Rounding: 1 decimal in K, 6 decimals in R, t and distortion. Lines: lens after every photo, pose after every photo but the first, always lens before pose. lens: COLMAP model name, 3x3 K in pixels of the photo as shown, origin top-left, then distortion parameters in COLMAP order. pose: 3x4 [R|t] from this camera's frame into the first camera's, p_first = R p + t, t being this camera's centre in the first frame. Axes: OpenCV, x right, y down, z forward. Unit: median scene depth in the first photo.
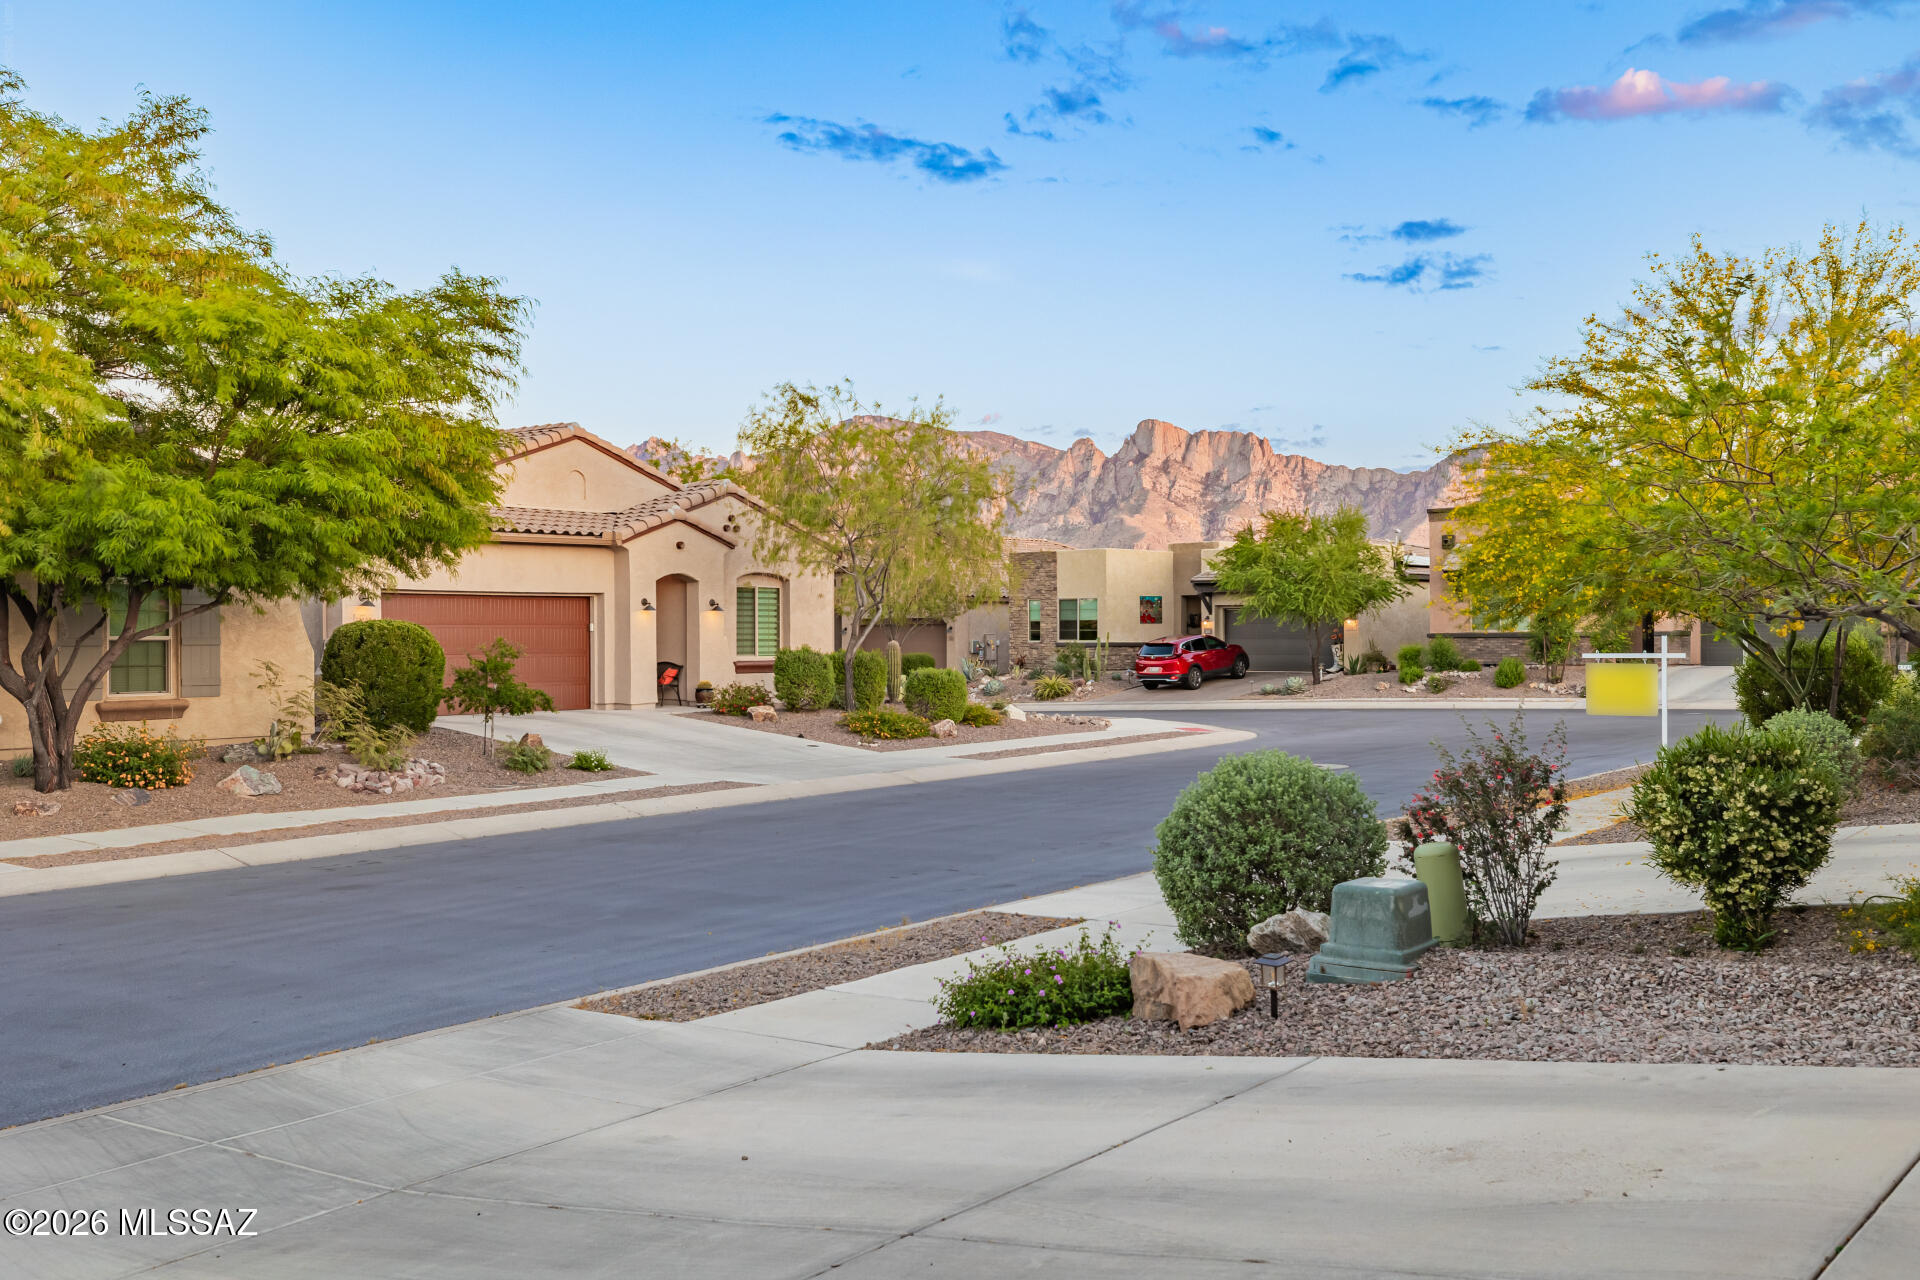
lens RADIAL K [[1878.3, 0, 960.9], [0, 1878.3, 639.5], [0, 0, 1]] dist [-0.006249, 0.000000]
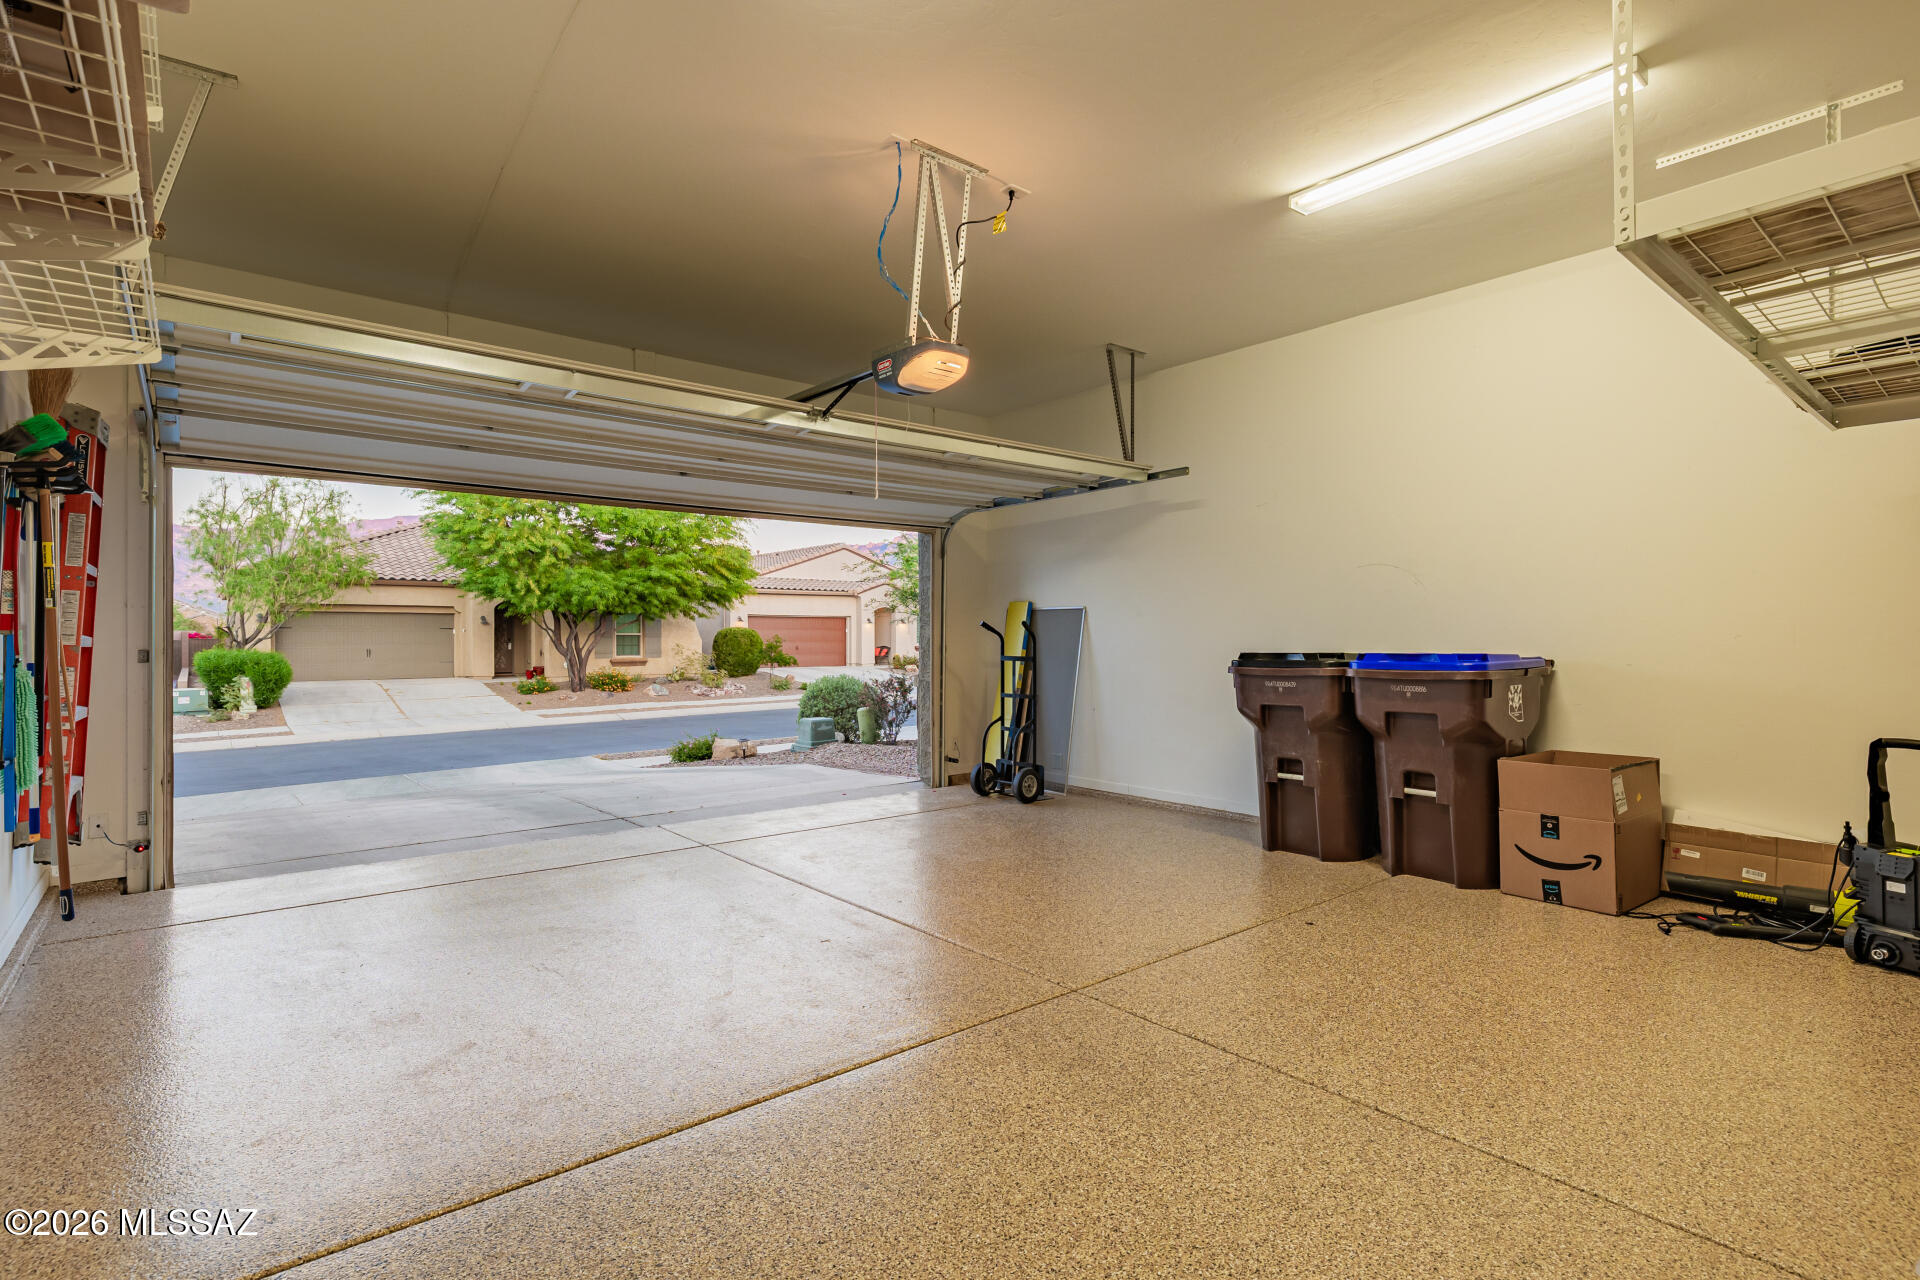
lens RADIAL K [[934.7, 0, 958.5], [0, 934.7, 638.6], [0, 0, 1]] dist [0.000252, 0.000017]
pose [[0.971983, 0.004394, -0.235010, 0.272929], [-0.004406, 0.999990, 0.000475, 0.002777], [0.235010, 0.000573, 0.971993, -0.115388]]
